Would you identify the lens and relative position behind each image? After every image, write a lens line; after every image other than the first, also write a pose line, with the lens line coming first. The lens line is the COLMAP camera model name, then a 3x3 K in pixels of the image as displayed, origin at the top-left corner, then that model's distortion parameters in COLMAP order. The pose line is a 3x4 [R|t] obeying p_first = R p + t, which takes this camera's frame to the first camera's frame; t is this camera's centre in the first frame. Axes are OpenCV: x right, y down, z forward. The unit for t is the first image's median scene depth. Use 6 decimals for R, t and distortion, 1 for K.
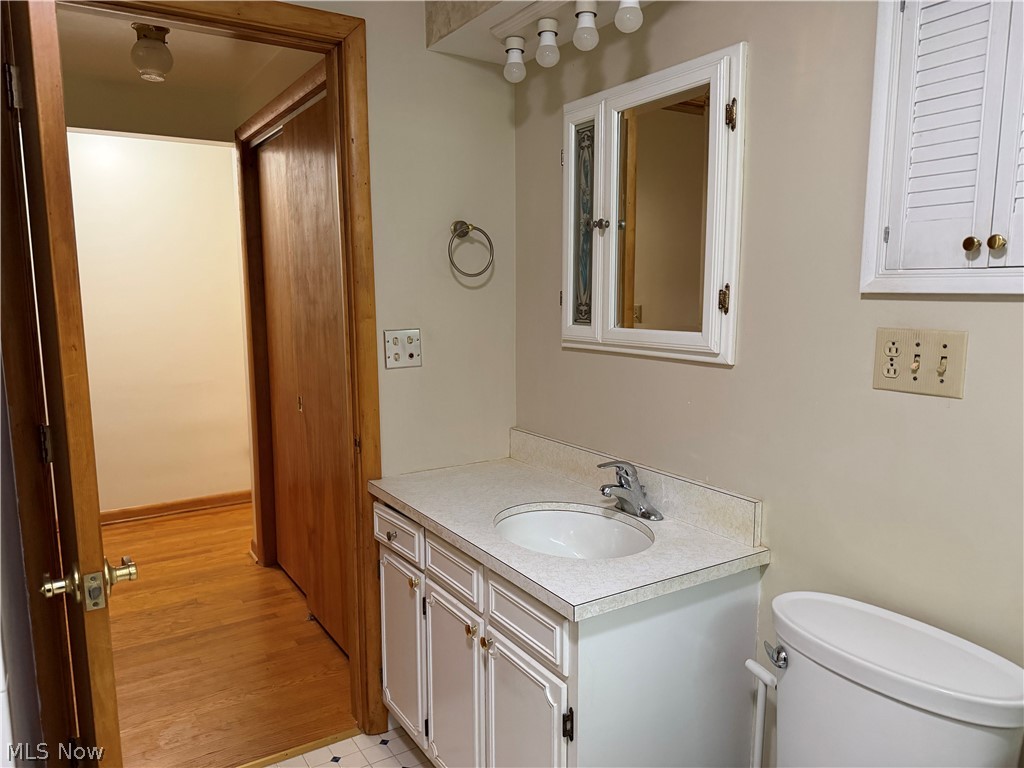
lens RADIAL K [[722.4, 0, 510.4], [0, 722.4, 386.4], [0, 0, 1]] dist [0.034084, -0.009213]
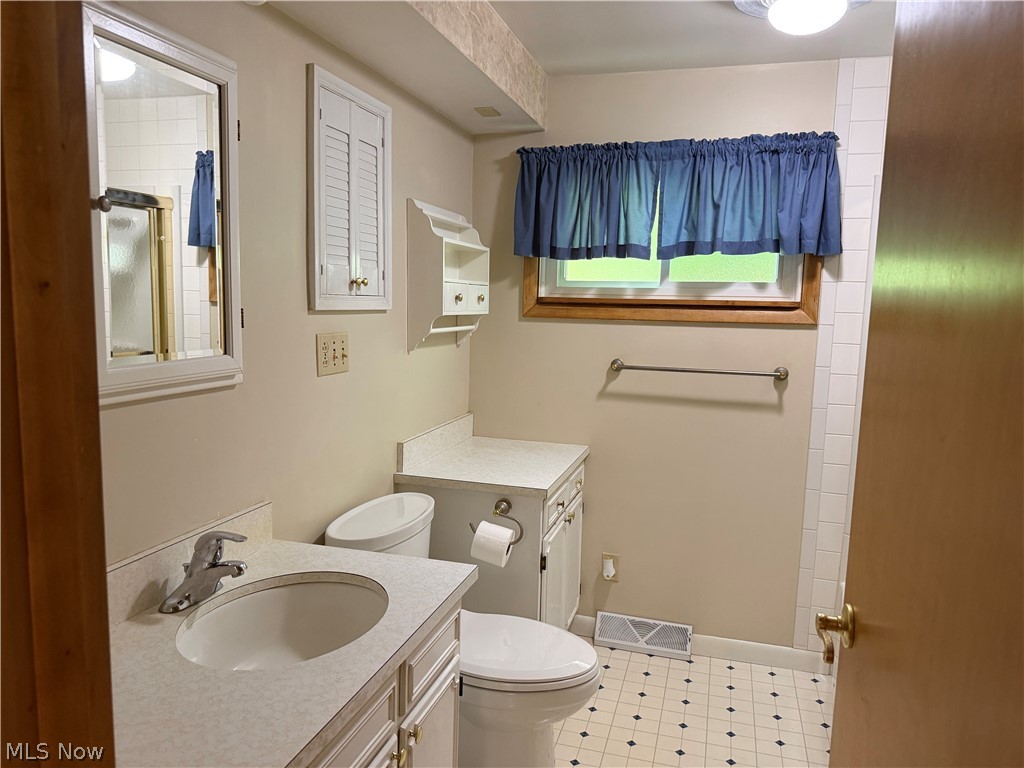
lens RADIAL K [[722.4, 0, 510.9], [0, 722.4, 383.7], [0, 0, 1]] dist [0.034084, -0.009213]
pose [[-0.658144, -0.101437, 0.746028, -0.836246], [0.077132, 0.976585, 0.200831, -0.247132], [-0.748931, 0.189718, -0.634909, 1.667929]]
